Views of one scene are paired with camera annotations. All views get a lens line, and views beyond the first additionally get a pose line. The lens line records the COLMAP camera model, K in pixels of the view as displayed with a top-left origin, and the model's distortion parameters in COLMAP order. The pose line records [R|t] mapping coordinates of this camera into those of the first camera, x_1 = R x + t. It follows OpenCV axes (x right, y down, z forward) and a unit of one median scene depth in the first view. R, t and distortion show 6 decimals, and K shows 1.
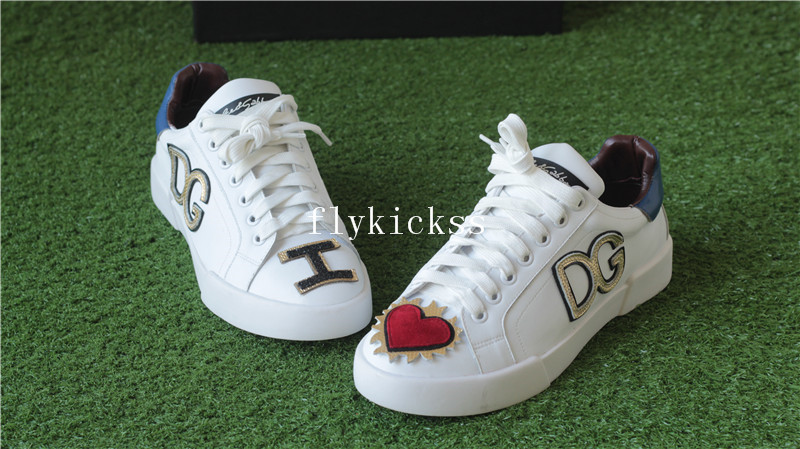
lens RADIAL K [[1961.4, 0, 399.9], [0, 1961.4, 226.4], [0, 0, 1]] dist [-0.104658, 0.000000]
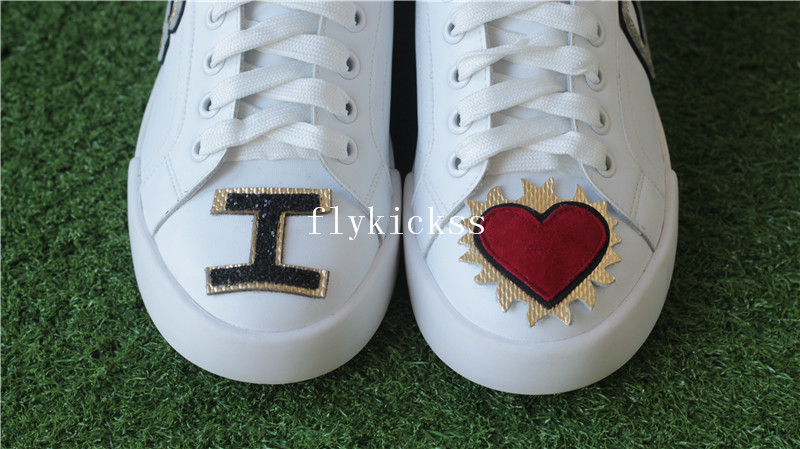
lens RADIAL K [[1961.4, 0, 357.7], [0, 1961.4, 214.8], [0, 0, 1]] dist [-0.104658, 0.000000]
pose [[0.999795, 0.001141, -0.020233, -0.010366], [0.005530, 0.945163, 0.326553, -0.121164], [0.019496, -0.326598, 0.944962, 0.401627]]
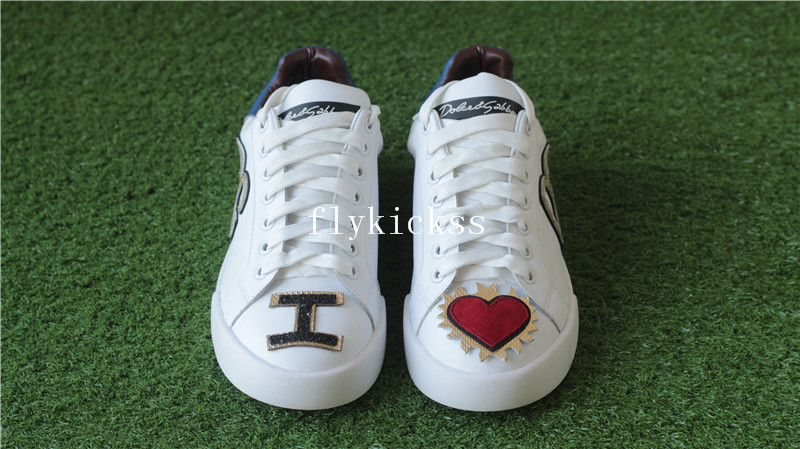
lens RADIAL K [[1961.4, 0, 397.0], [0, 1961.4, 226.4], [0, 0, 1]] dist [-0.104658, 0.000000]
pose [[0.999788, 0.013722, -0.015337, 0.002593], [-0.012627, 0.997512, 0.069350, -0.037545], [0.016250, -0.069142, 0.997474, 0.077476]]
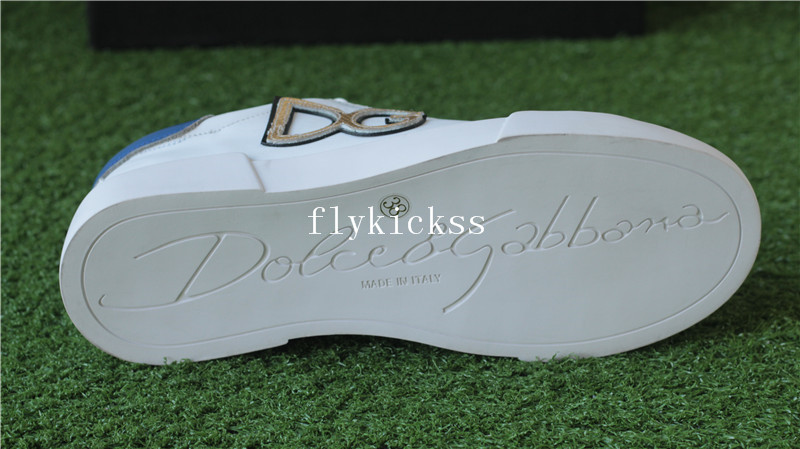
lens RADIAL K [[1961.4, 0, 390.9], [0, 1961.4, 246.6], [0, 0, 1]] dist [-0.104658, 0.000000]
pose [[0.999968, -0.008003, -0.000081, -0.003836], [0.007962, 0.995757, -0.091676, 0.036002], [0.000814, 0.091673, 0.995789, 0.376091]]
